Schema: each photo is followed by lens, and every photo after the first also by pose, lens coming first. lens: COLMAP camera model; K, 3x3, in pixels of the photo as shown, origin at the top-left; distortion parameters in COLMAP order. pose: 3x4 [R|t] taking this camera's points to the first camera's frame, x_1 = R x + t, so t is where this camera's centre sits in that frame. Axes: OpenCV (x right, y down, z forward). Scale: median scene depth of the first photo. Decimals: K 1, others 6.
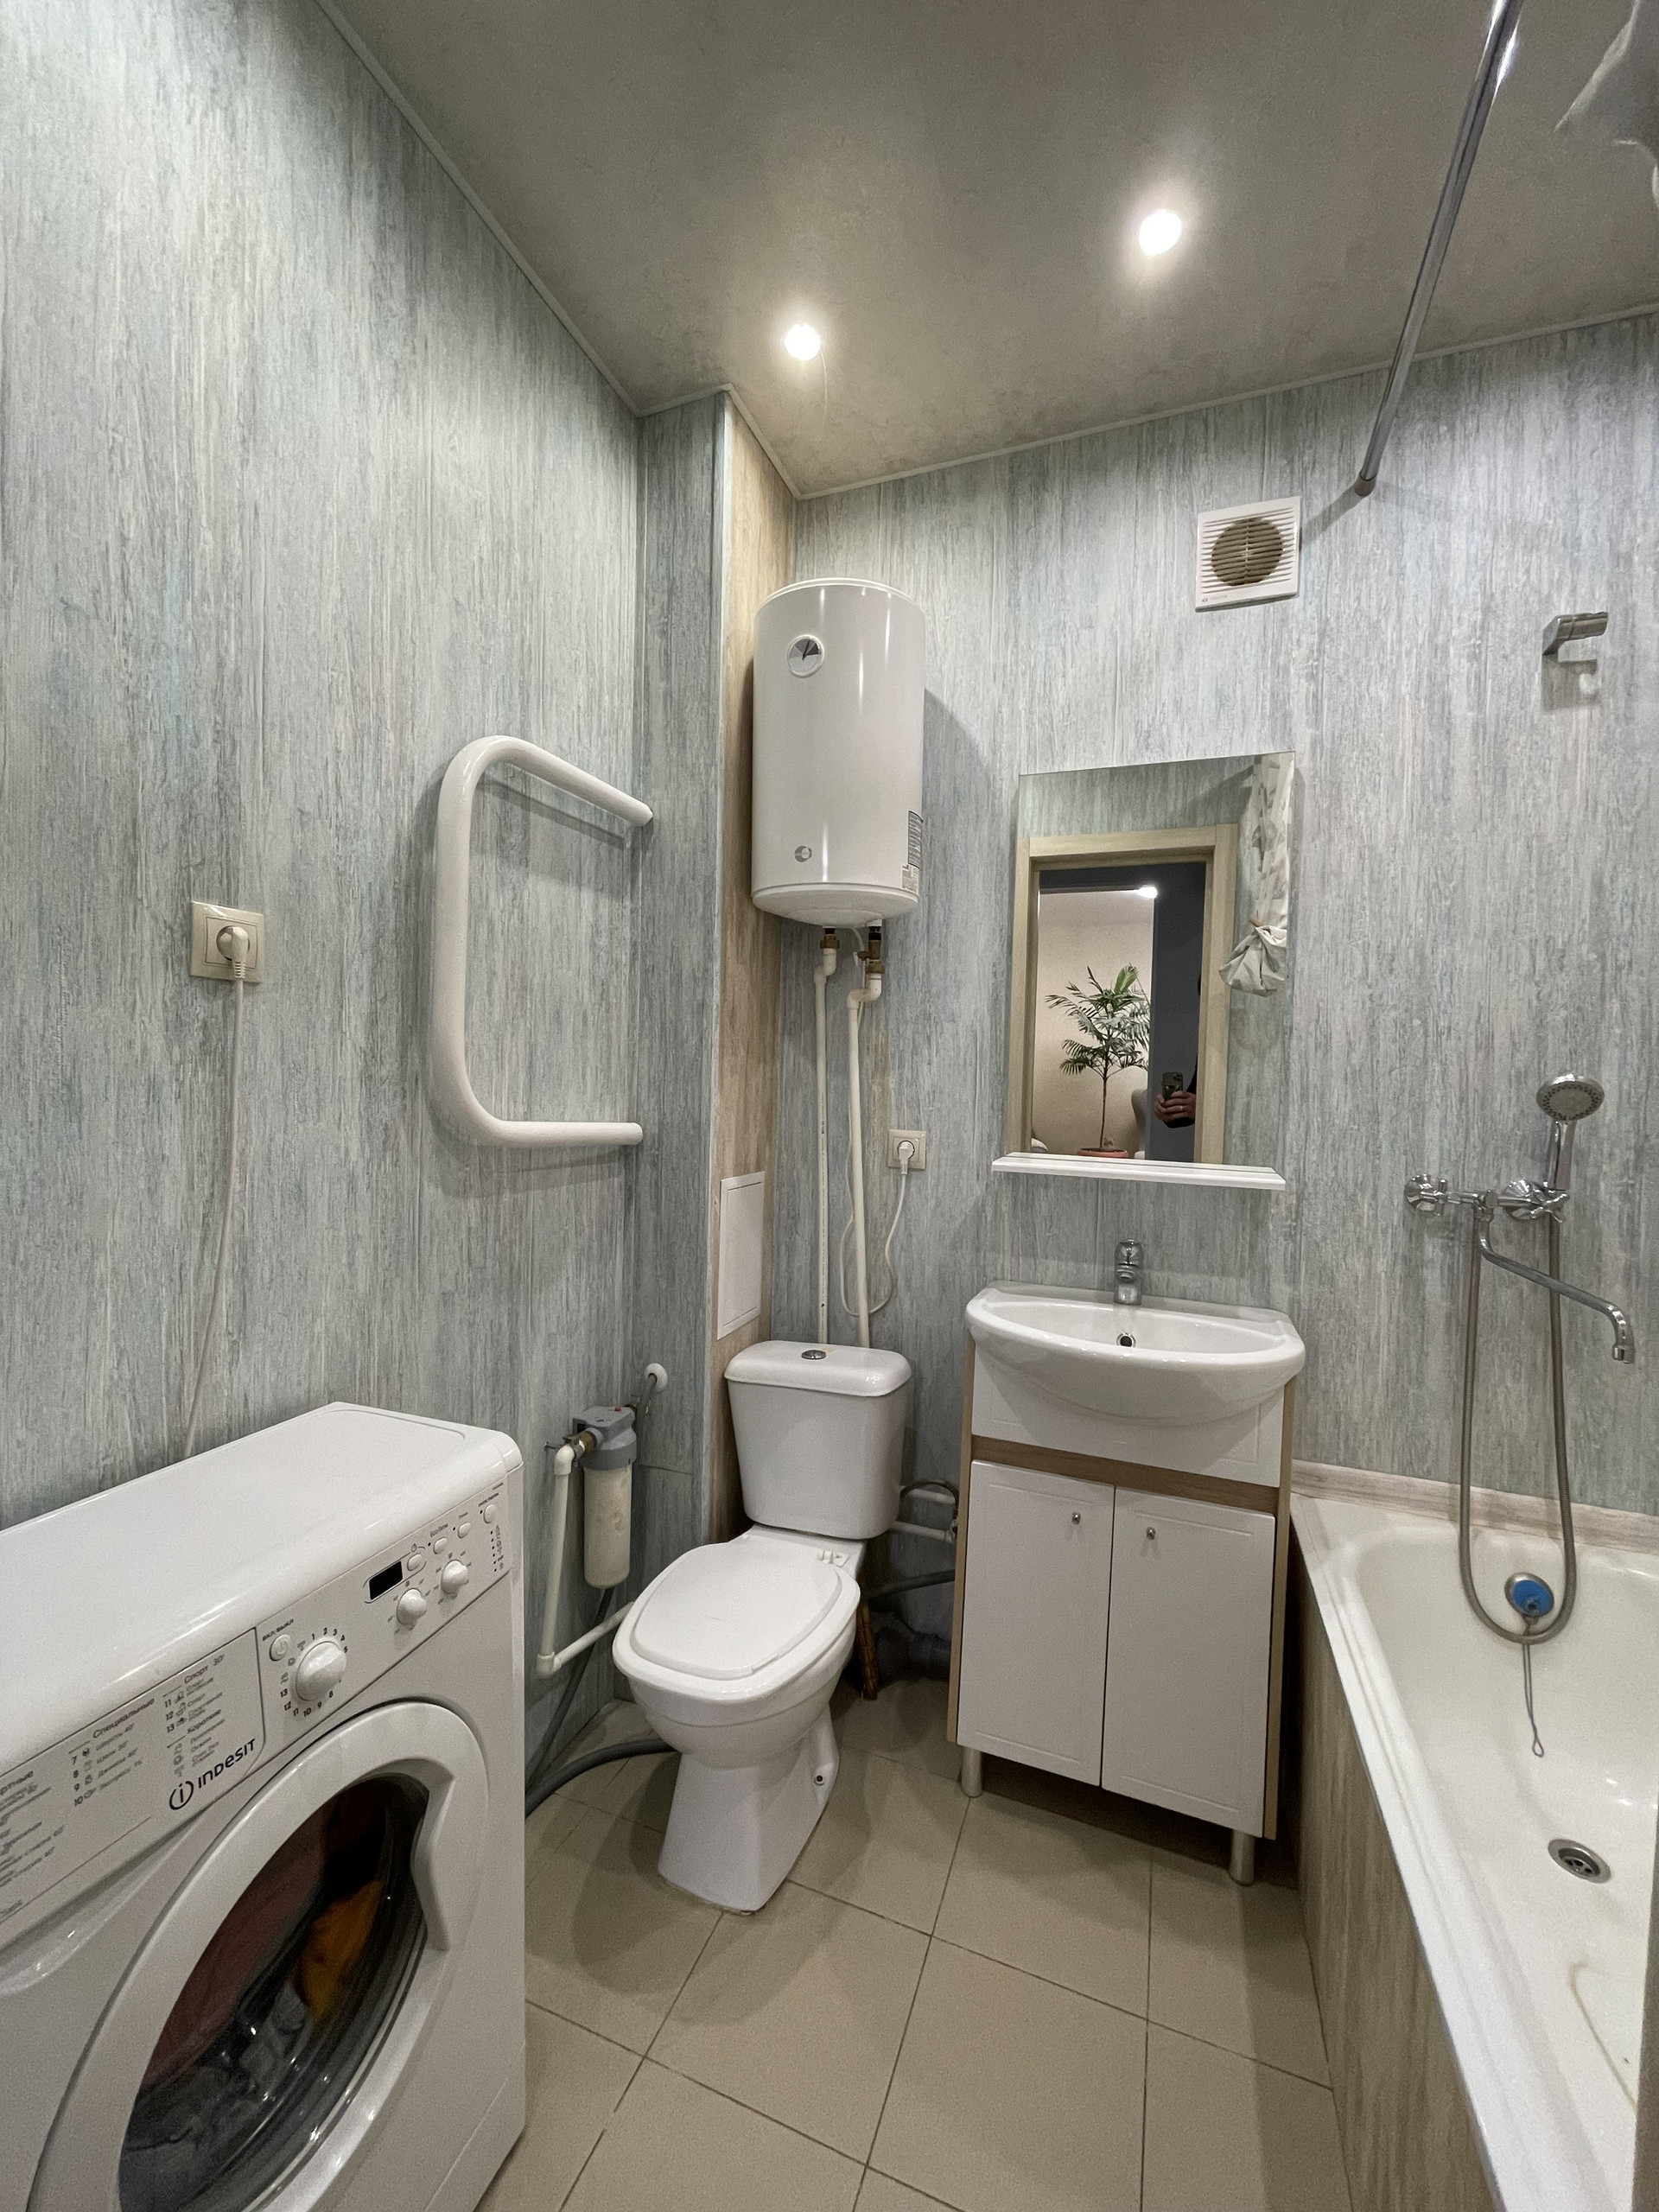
lens RADIAL K [[890.4, 0, 831.5], [0, 890.4, 1101.9], [0, 0, 1]] dist [-0.002305, 0.000685]
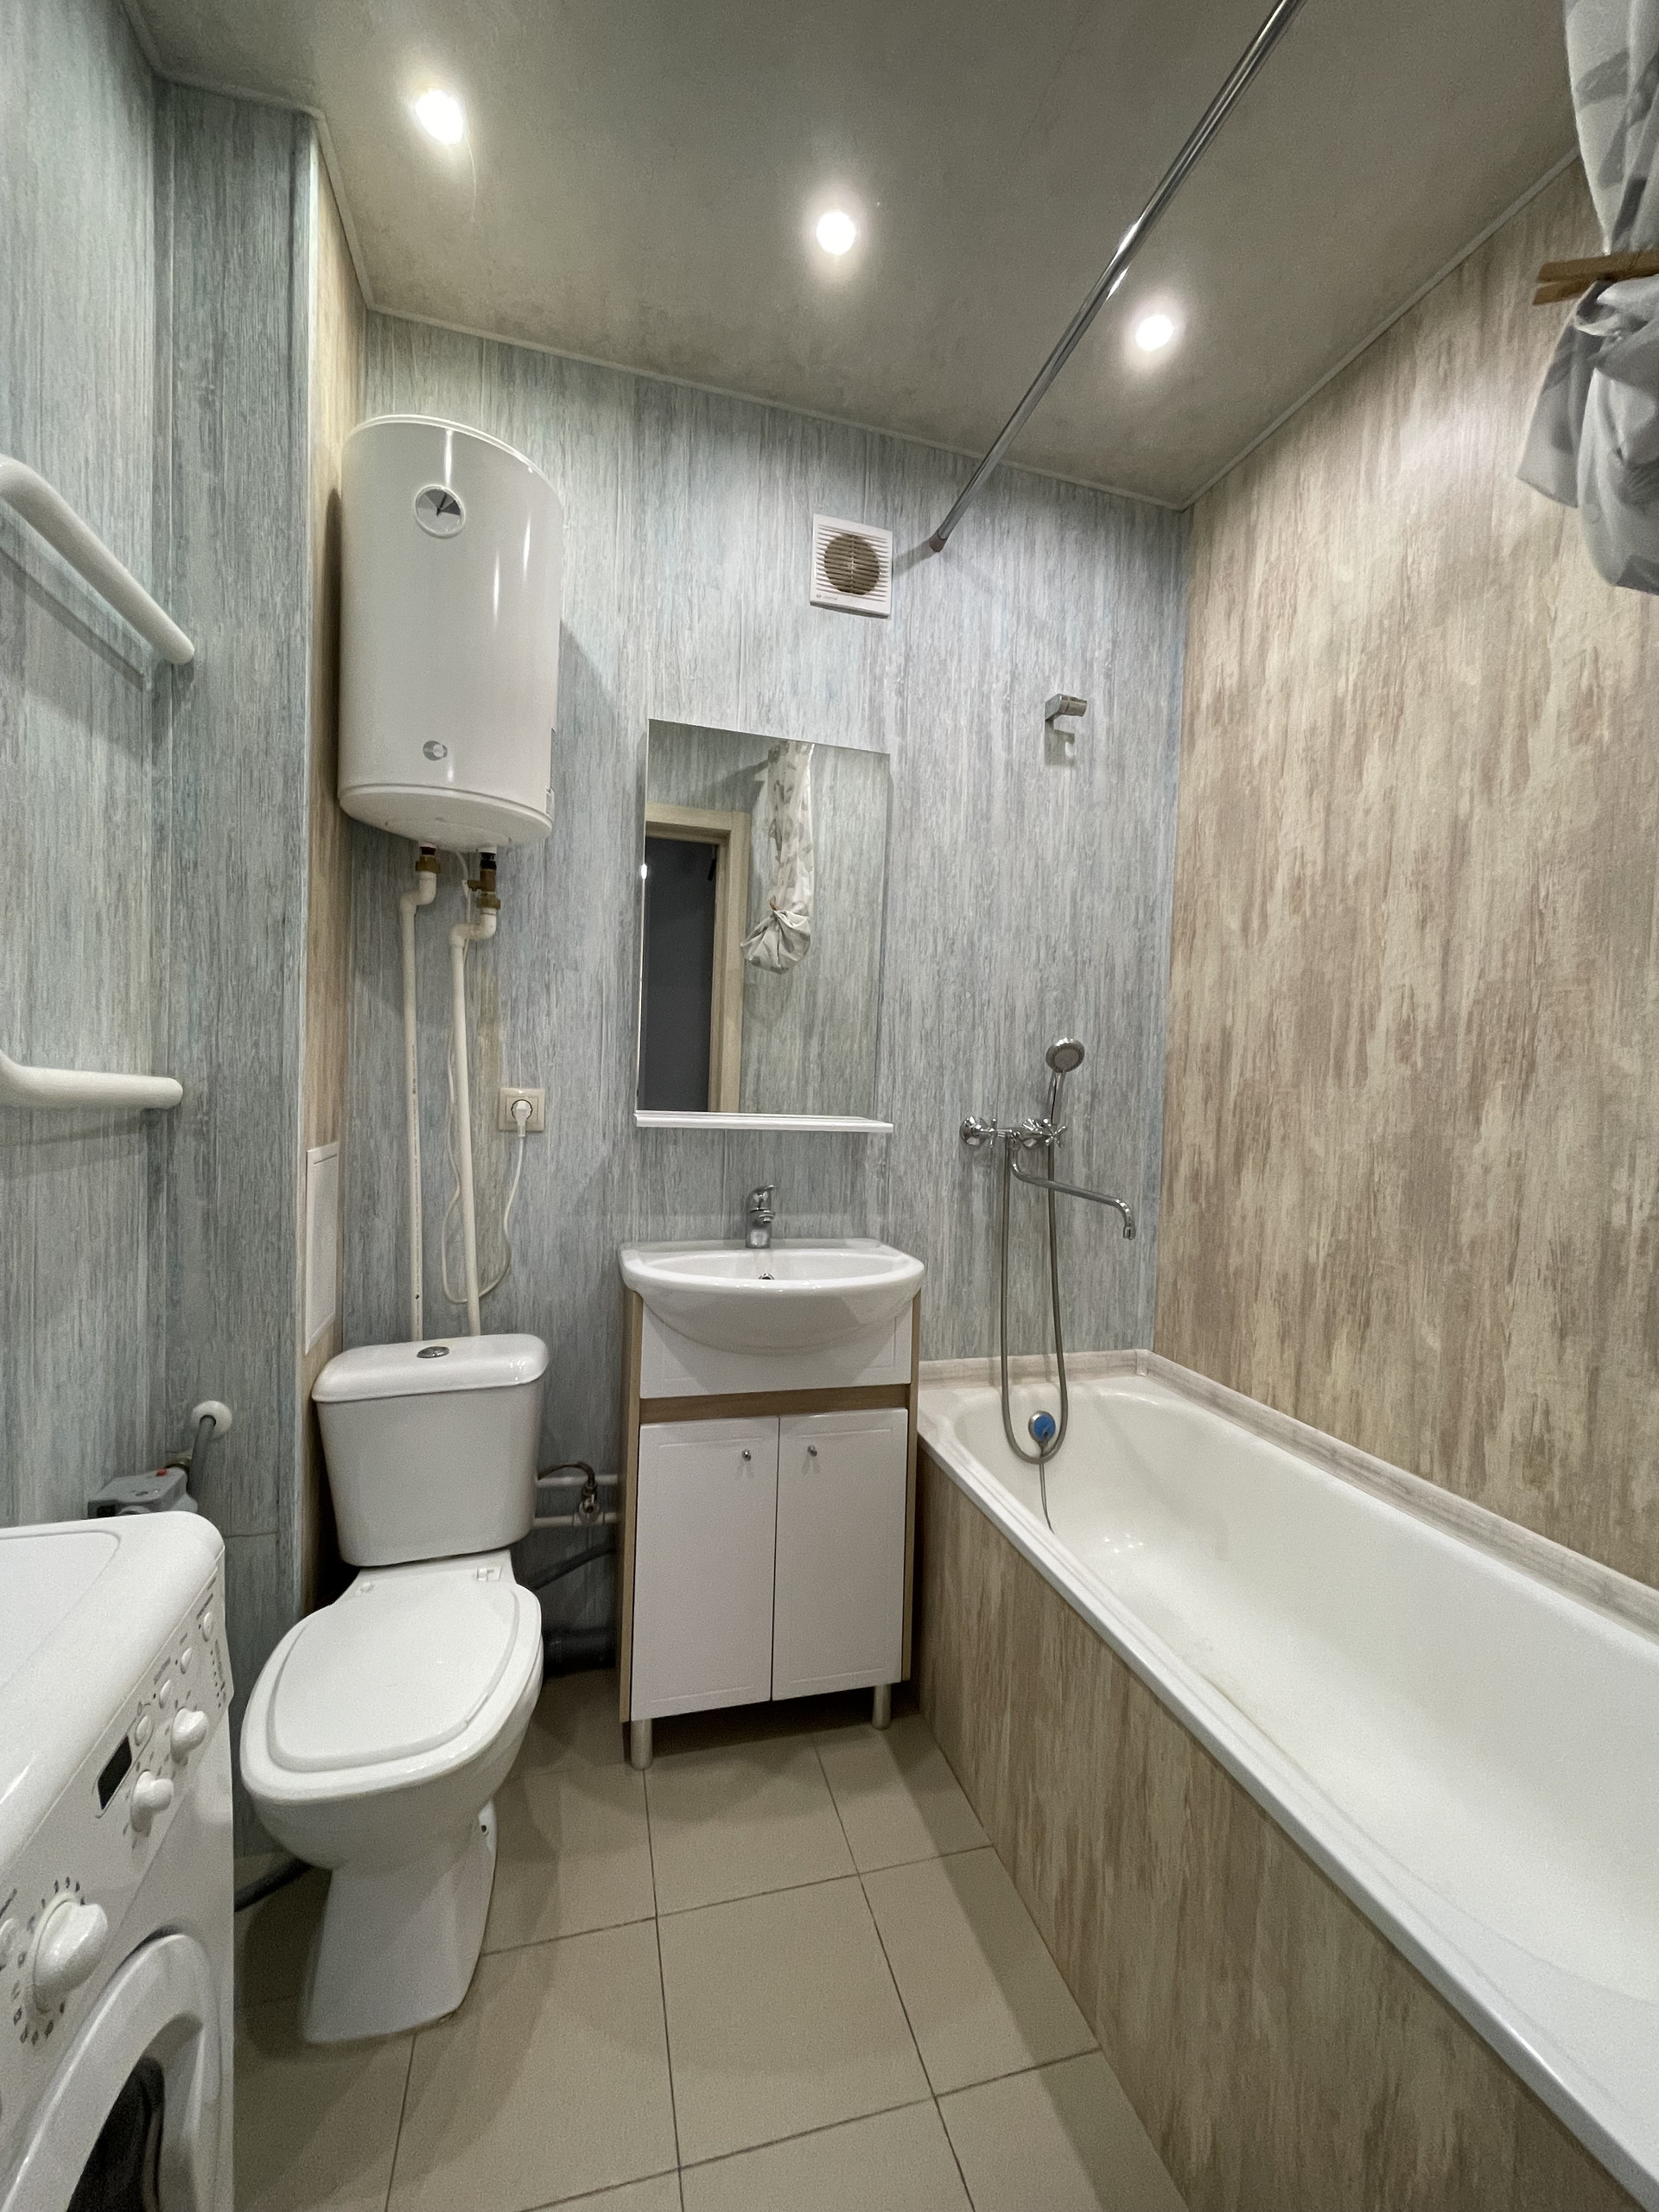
lens RADIAL K [[890.4, 0, 831.5], [0, 890.4, 1101.9], [0, 0, 1]] dist [-0.002305, 0.000685]
pose [[0.802979, -0.015820, 0.595798, -0.228501], [0.000821, 0.999676, 0.025438, 0.026655], [-0.596007, -0.019936, 0.802731, 0.104475]]
